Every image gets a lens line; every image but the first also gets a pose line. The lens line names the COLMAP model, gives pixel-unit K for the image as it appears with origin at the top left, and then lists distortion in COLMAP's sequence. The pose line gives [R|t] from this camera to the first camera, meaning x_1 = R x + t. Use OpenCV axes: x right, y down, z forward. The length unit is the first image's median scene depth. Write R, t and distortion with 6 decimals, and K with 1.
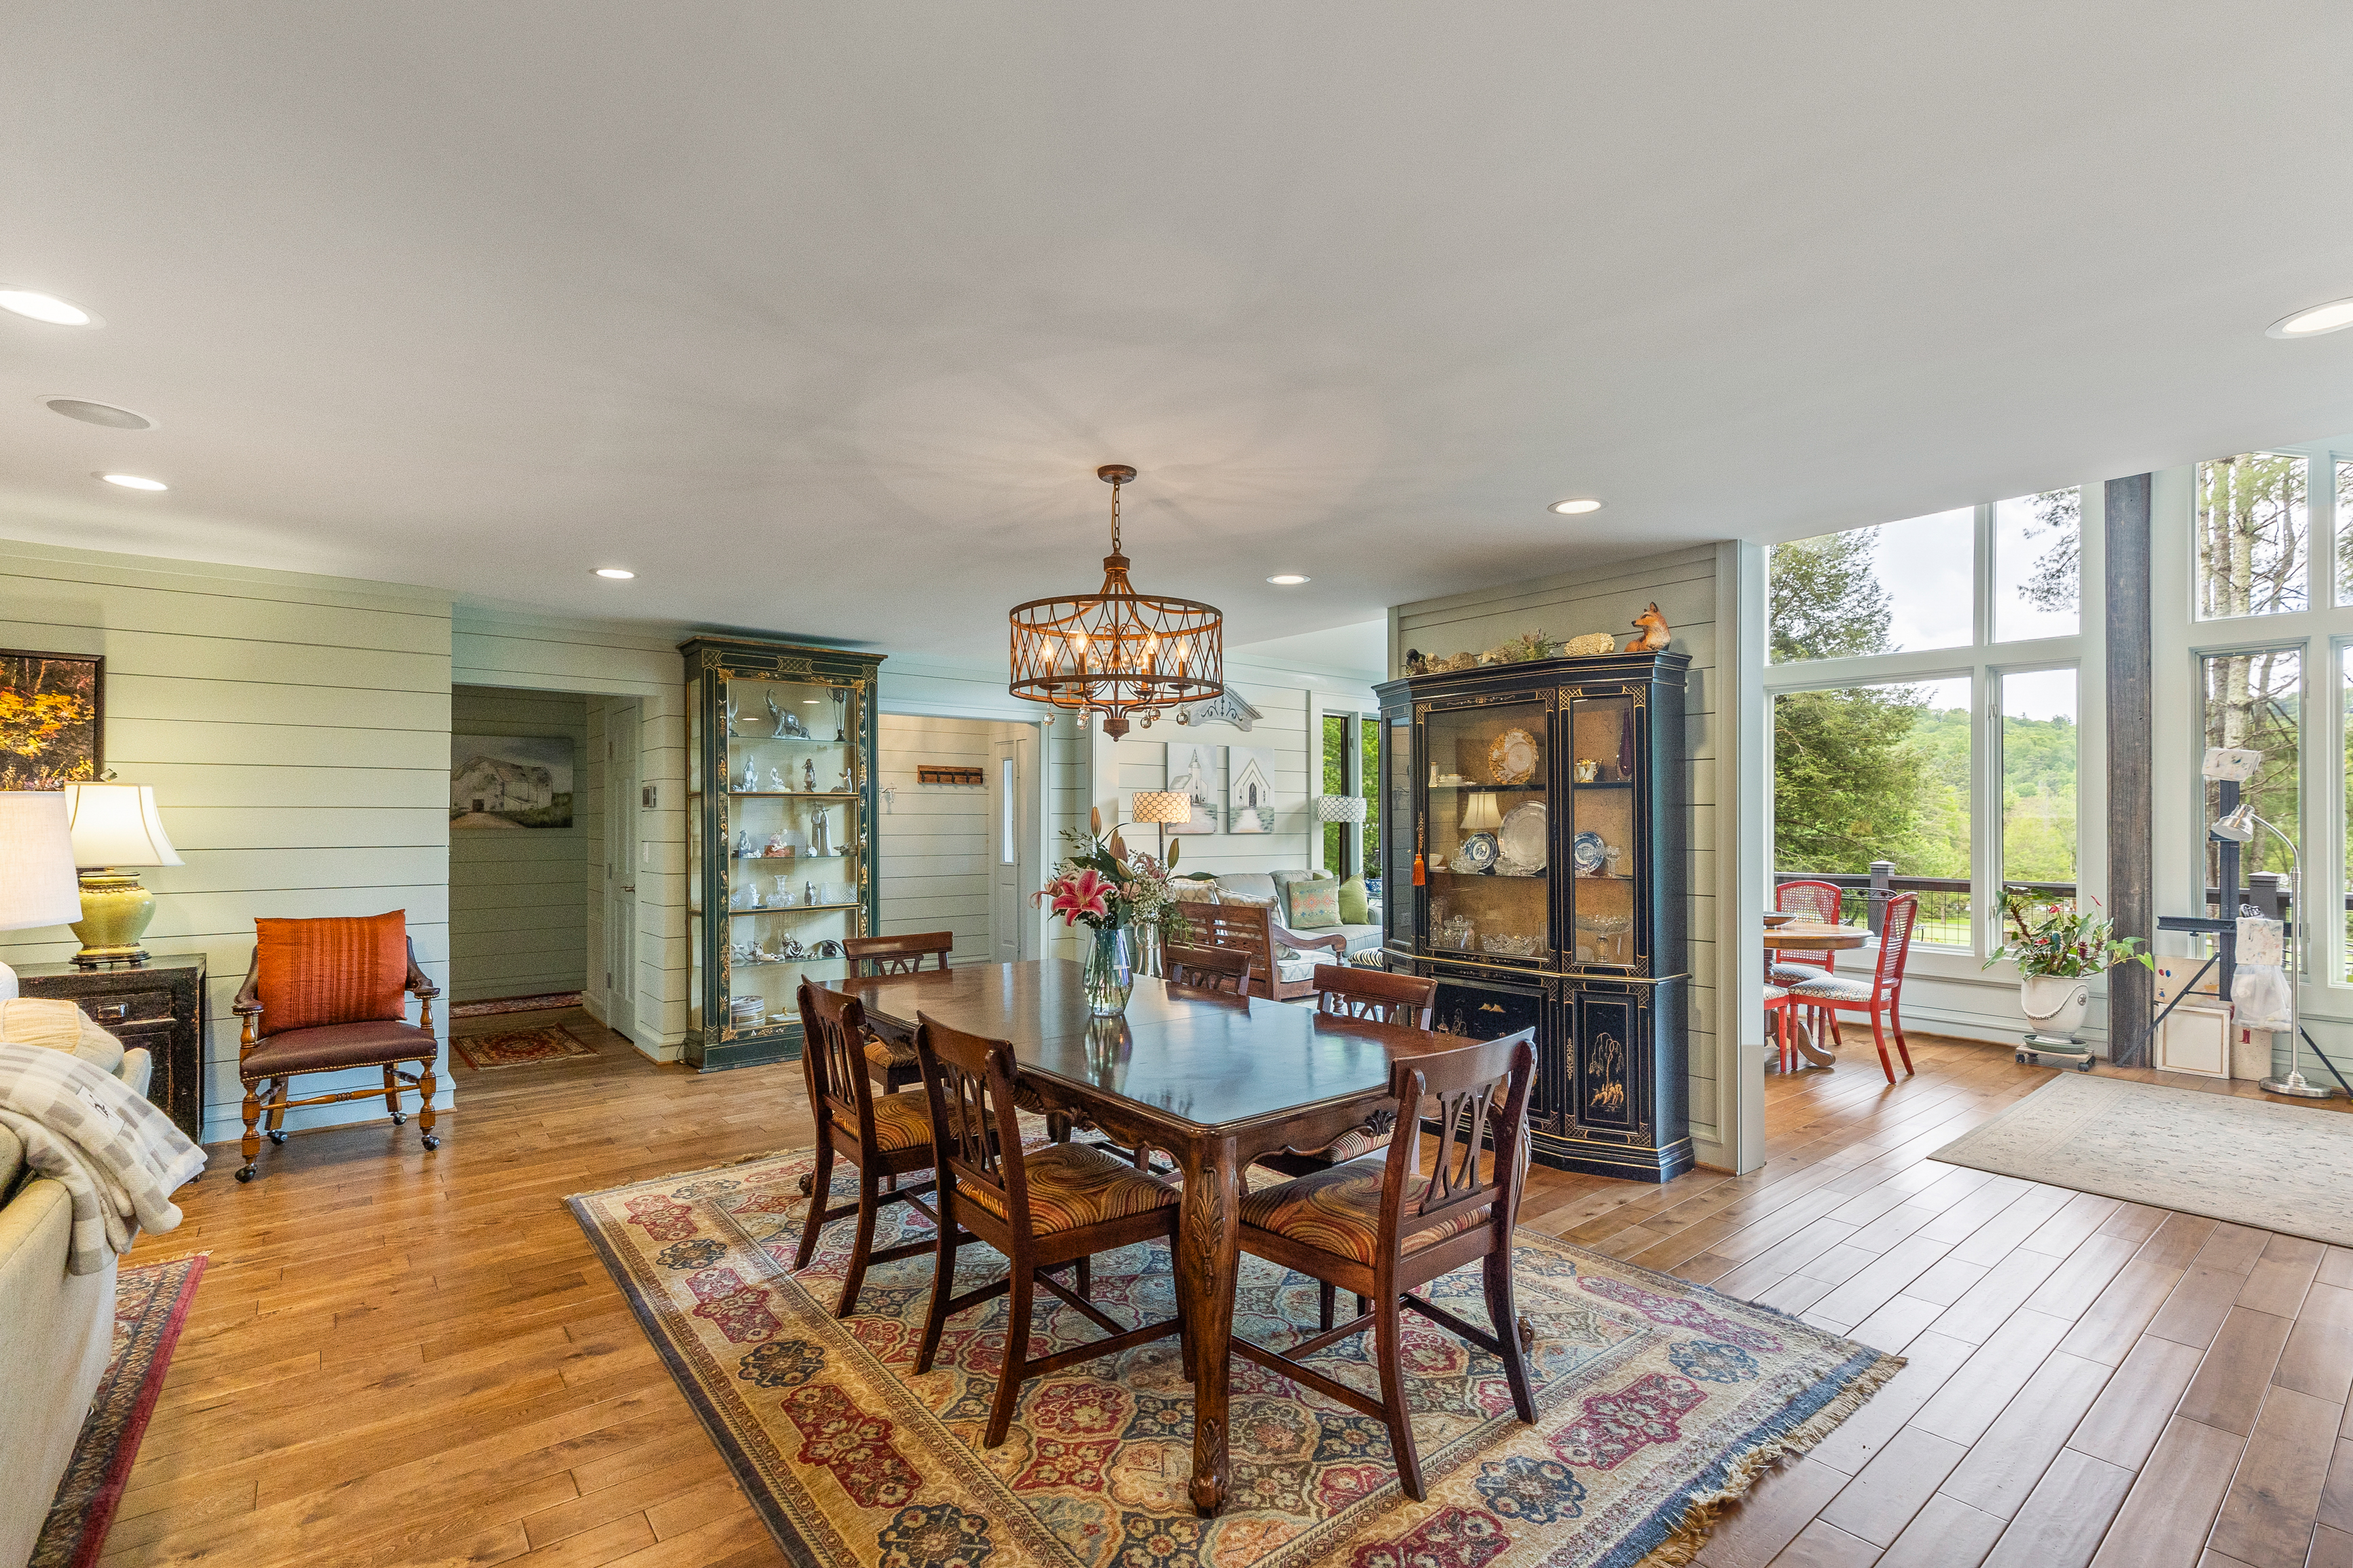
lens RADIAL K [[1069.5, 0, 1183.1], [0, 1069.5, 812.6], [0, 0, 1]] dist [0.004480, 0.000516]
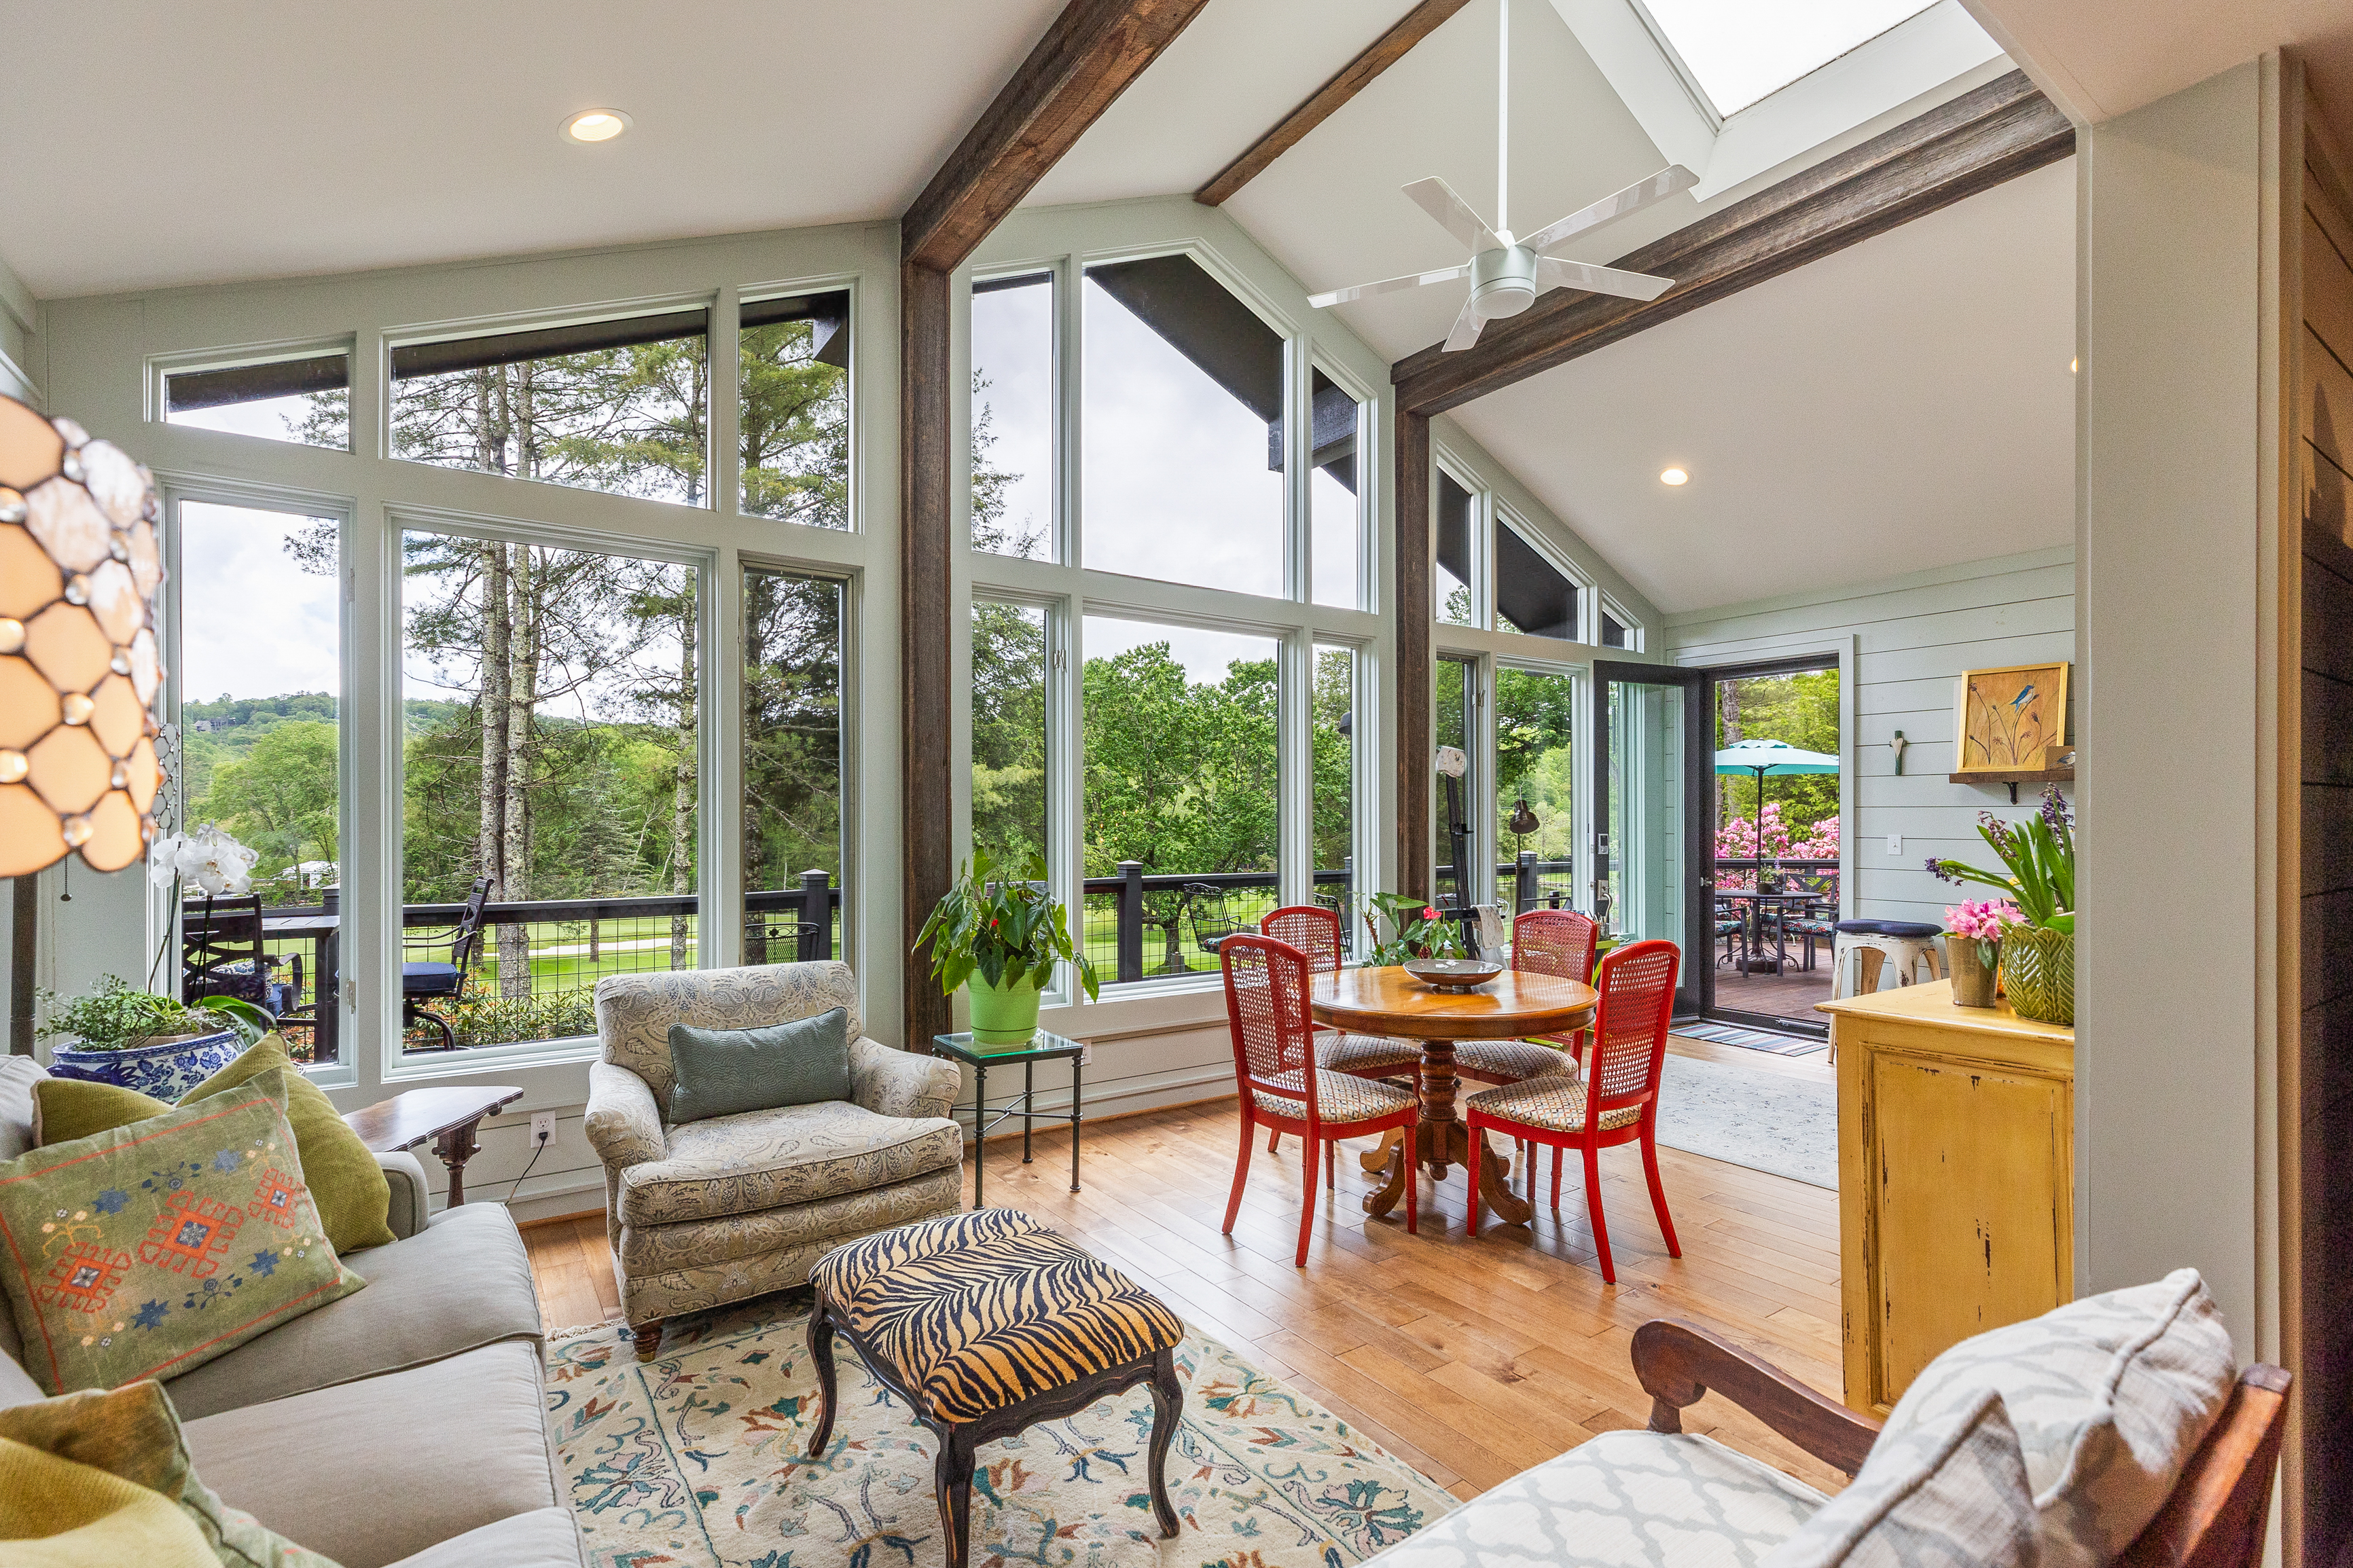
lens RADIAL K [[1069.5, 0, 1183.1], [0, 1069.5, 812.6], [0, 0, 1]] dist [0.004480, 0.000516]
pose [[0.077477, -0.000449, 0.996994, -0.093359], [-0.007348, 0.999972, 0.001022, 0.006011], [-0.996967, -0.007405, 0.077472, 1.146652]]
